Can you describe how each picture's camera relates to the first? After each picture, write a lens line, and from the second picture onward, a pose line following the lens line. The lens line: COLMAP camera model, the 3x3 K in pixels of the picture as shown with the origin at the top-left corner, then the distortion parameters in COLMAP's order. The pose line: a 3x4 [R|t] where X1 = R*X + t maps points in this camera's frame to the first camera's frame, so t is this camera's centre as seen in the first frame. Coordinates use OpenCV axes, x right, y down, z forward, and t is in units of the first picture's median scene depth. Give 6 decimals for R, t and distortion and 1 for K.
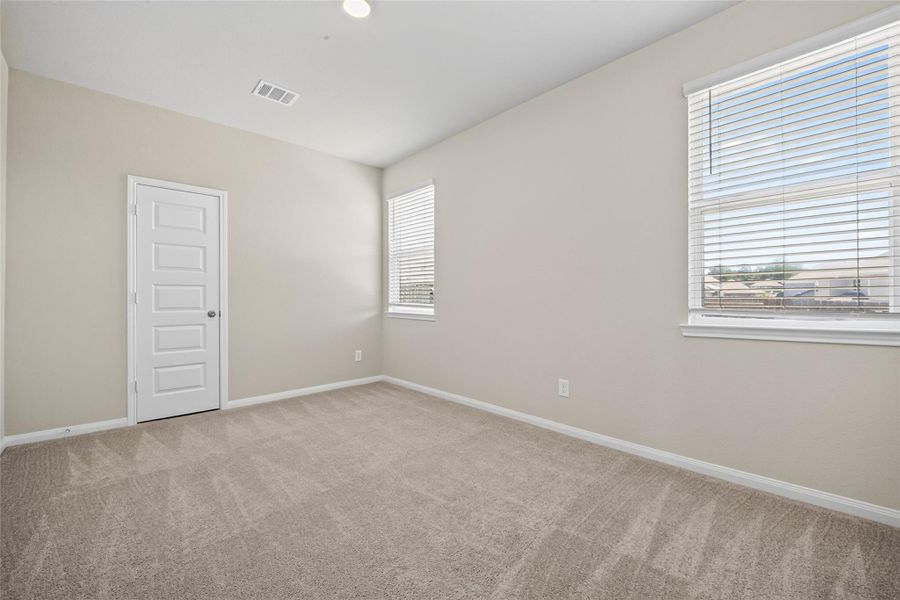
lens RADIAL K [[370.3, 0, 450.0], [0, 370.3, 300.0], [0, 0, 1]] dist [0.000591, -0.009228]
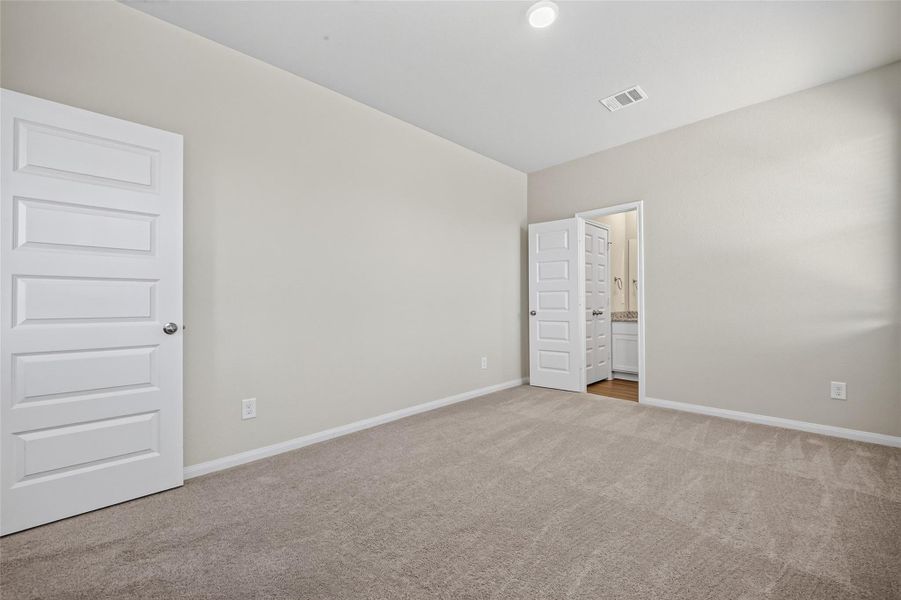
lens RADIAL K [[370.8, 0, 450.5], [0, 370.8, 300.0], [0, 0, 1]] dist [0.000591, -0.009228]
pose [[0.009677, 0.002599, -0.999950, 0.576050], [0.007379, 0.999969, 0.002670, -0.012403], [0.999926, -0.007404, 0.009657, 0.541763]]
